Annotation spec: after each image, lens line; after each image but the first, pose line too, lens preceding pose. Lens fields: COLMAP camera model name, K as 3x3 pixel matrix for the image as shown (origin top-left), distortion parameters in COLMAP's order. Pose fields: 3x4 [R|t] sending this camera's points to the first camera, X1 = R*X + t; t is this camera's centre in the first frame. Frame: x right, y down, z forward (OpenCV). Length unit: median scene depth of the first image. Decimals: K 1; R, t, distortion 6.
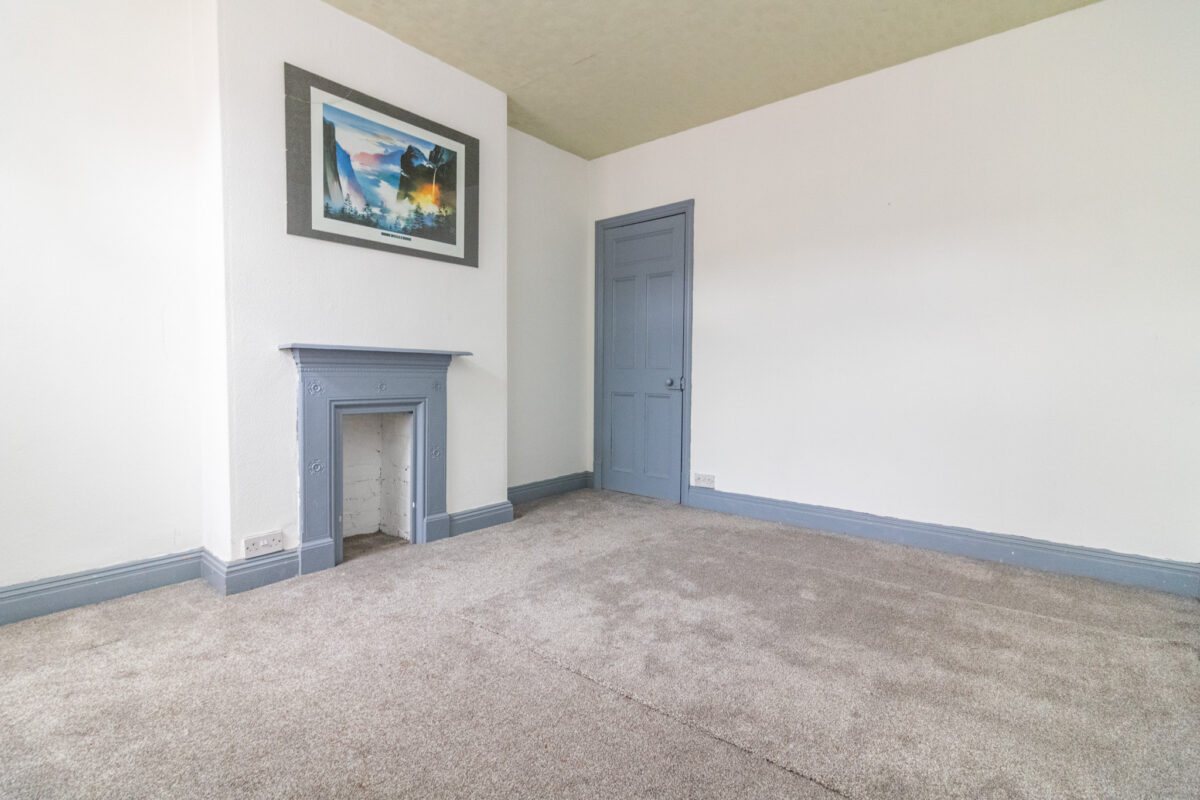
lens RADIAL K [[557.5, 0, 606.3], [0, 557.5, 395.3], [0, 0, 1]] dist [0.005352, 0.002055]
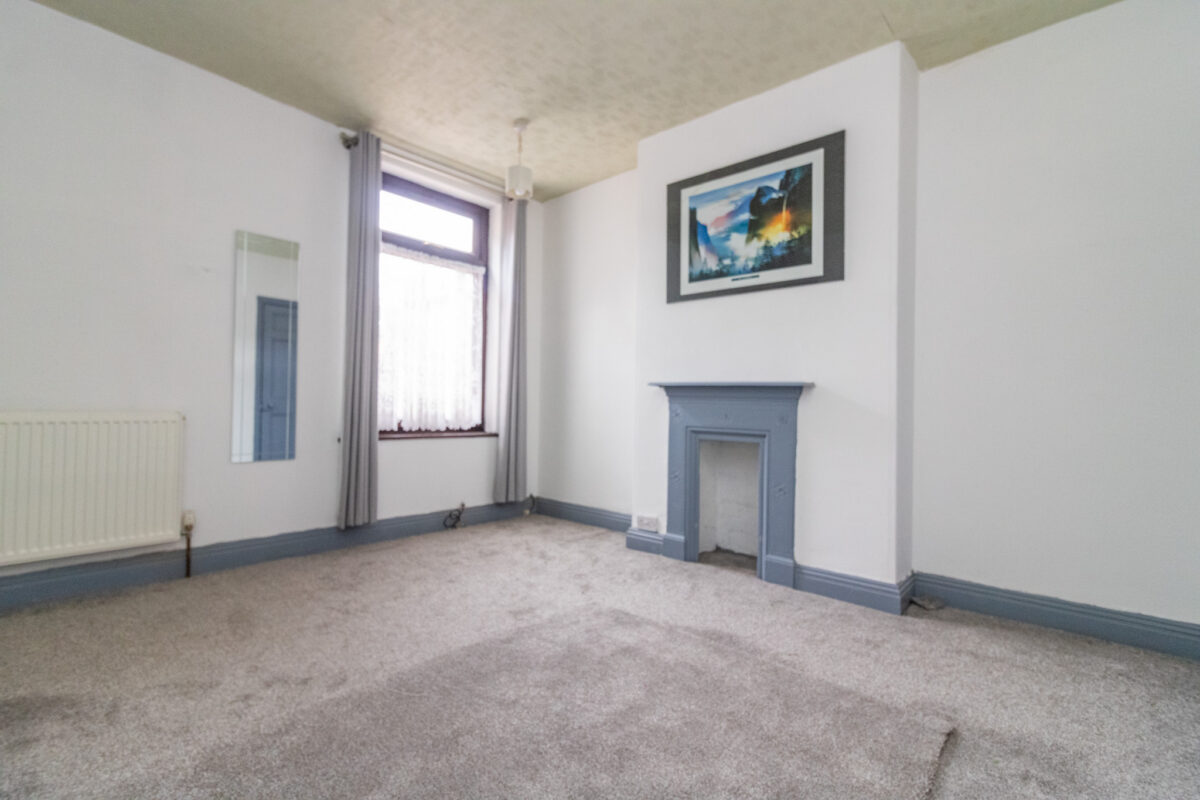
lens RADIAL K [[557.5, 0, 606.3], [0, 557.5, 395.3], [0, 0, 1]] dist [0.005352, 0.002055]
pose [[-0.039268, -0.019935, -0.999030, 0.699712], [-0.061046, 0.997981, -0.017515, -0.024551], [0.997362, 0.060299, -0.040406, 0.790142]]
